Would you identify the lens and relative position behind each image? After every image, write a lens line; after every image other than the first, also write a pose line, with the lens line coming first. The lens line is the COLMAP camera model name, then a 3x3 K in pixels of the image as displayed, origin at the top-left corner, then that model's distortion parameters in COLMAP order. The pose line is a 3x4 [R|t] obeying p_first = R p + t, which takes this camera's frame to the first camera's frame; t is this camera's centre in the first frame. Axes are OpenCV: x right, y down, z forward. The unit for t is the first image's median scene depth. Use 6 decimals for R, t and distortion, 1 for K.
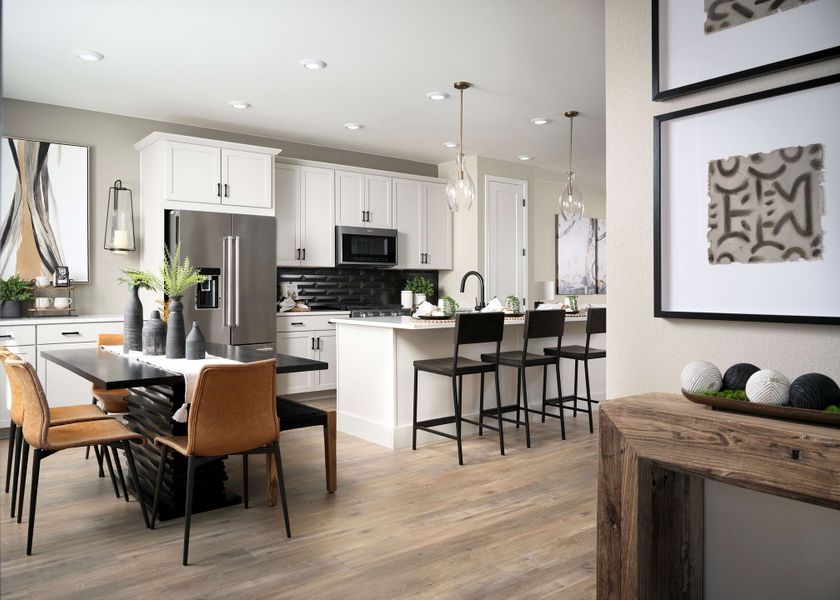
lens RADIAL K [[626.6, 0, 420.5], [0, 626.6, 288.8], [0, 0, 1]] dist [0.000548, -0.002731]
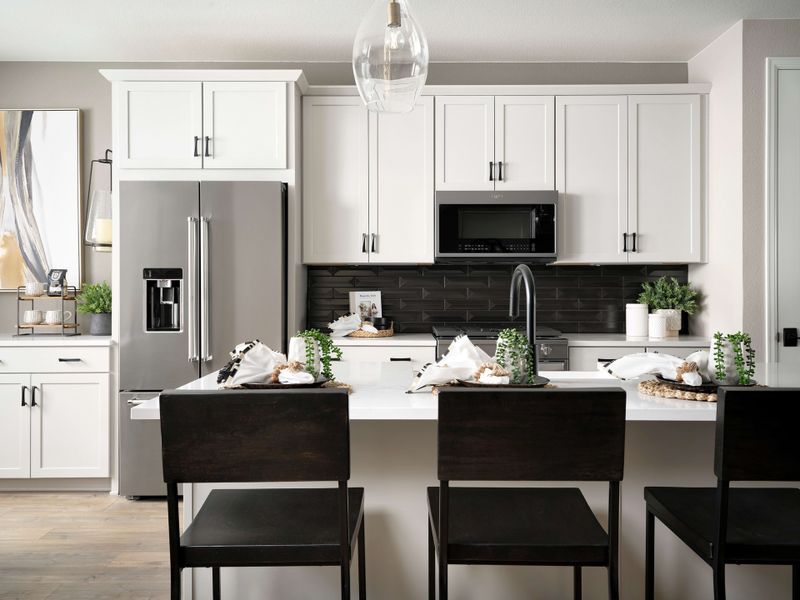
lens RADIAL K [[682.5, 0, 398.3], [0, 682.5, 287.9], [0, 0, 1]] dist [0.016194, 0.001284]
pose [[0.783515, 0.000117, -0.621373, 0.259890], [-0.003585, 0.999984, -0.004332, -0.009778], [0.621363, 0.005622, 0.783503, 0.544015]]
